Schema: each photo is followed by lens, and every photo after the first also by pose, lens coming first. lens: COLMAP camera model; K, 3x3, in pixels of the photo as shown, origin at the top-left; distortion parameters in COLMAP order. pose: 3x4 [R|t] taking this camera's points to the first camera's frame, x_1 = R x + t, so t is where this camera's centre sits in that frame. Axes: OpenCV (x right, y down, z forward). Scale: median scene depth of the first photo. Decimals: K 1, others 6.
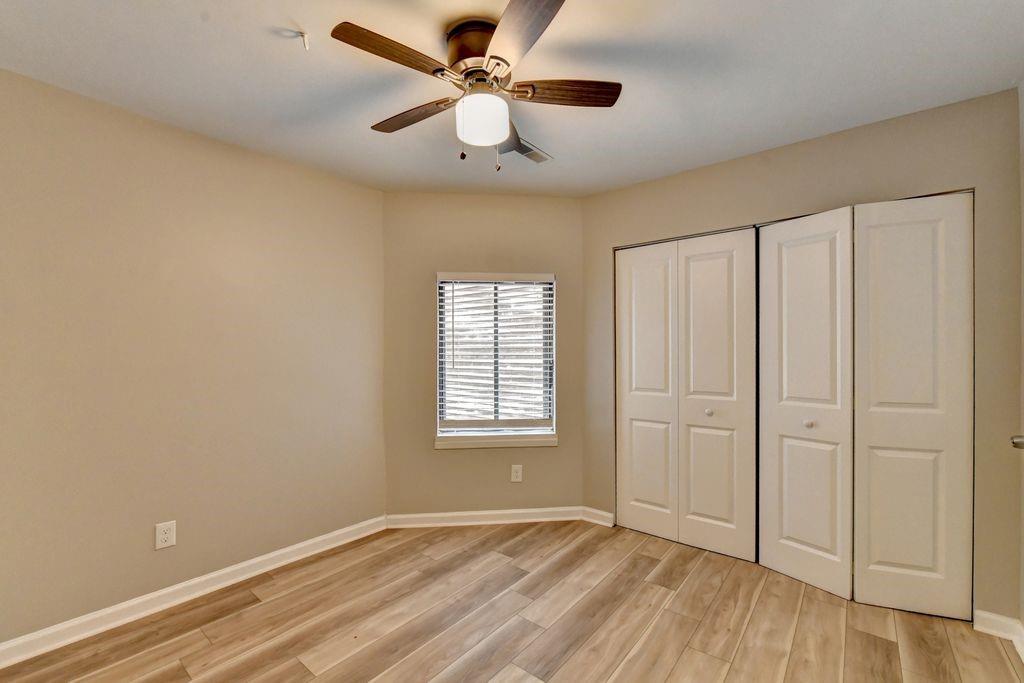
lens RADIAL K [[412.1, 0, 520.3], [0, 412.1, 345.7], [0, 0, 1]] dist [-0.010898, -0.001396]
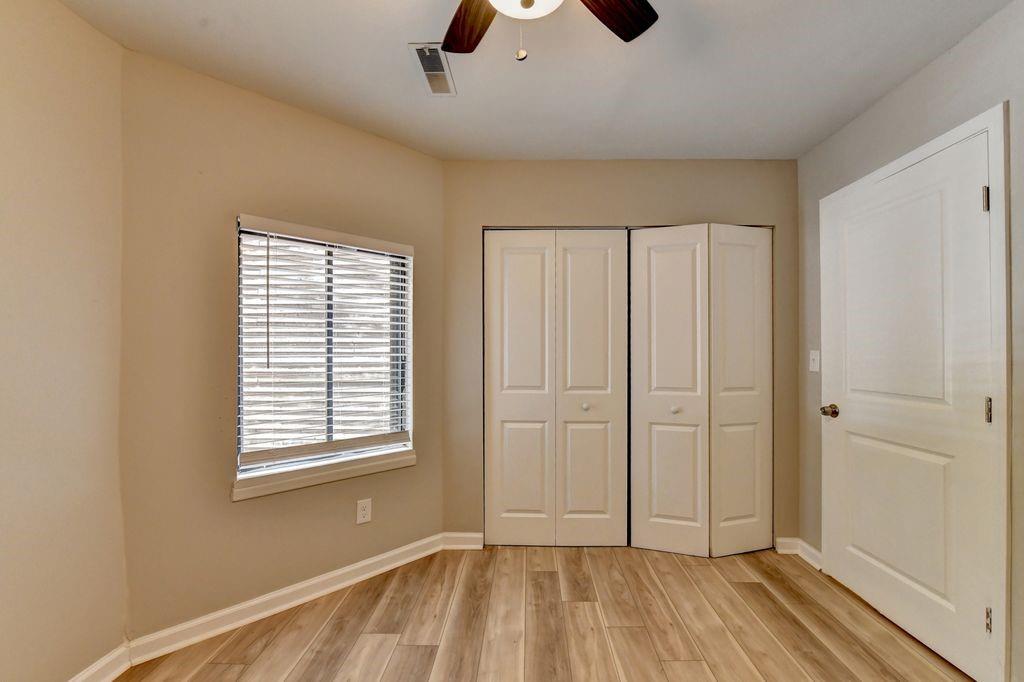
lens RADIAL K [[412.1, 0, 510.8], [0, 412.1, 345.0], [0, 0, 1]] dist [-0.010898, -0.001396]
pose [[0.798265, 0.011346, 0.602199, -0.277594], [-0.012979, 0.999914, -0.001634, 0.015042], [-0.602166, -0.006512, 0.798344, 0.301941]]
